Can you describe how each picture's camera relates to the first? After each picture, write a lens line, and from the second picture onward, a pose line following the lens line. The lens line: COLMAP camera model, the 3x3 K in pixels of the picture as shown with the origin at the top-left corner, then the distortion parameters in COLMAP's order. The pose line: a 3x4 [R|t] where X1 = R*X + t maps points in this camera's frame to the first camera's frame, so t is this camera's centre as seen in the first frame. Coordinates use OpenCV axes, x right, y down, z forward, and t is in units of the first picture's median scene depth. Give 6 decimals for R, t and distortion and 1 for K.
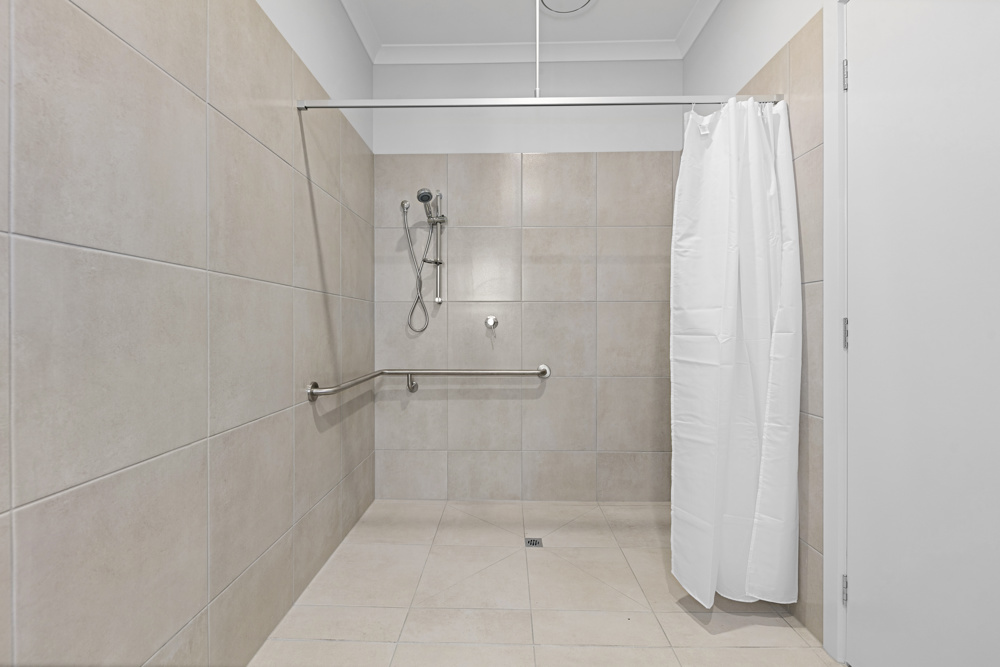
lens RADIAL K [[418.4, 0, 497.0], [0, 418.4, 329.8], [0, 0, 1]] dist [0.001200, -0.000001]
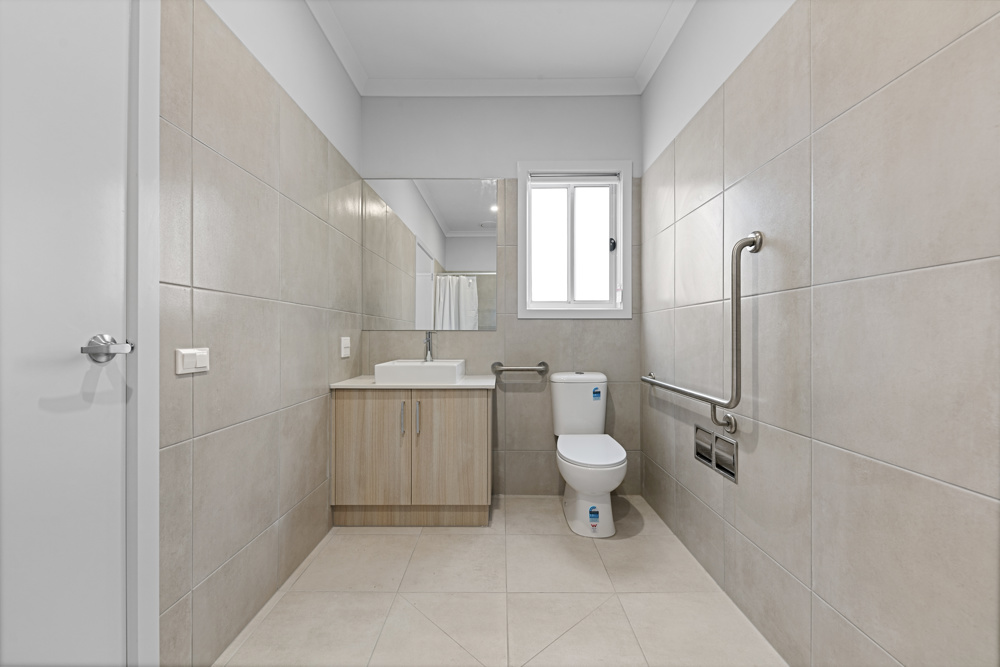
lens RADIAL K [[407.9, 0, 499.3], [0, 407.9, 335.5], [0, 0, 1]] dist [0.002242, 0.000102]
pose [[-0.999963, 0.001497, -0.008440, 0.111995], [0.001419, 0.999956, 0.009257, -0.367842], [0.008454, 0.009245, -0.999922, 1.428883]]
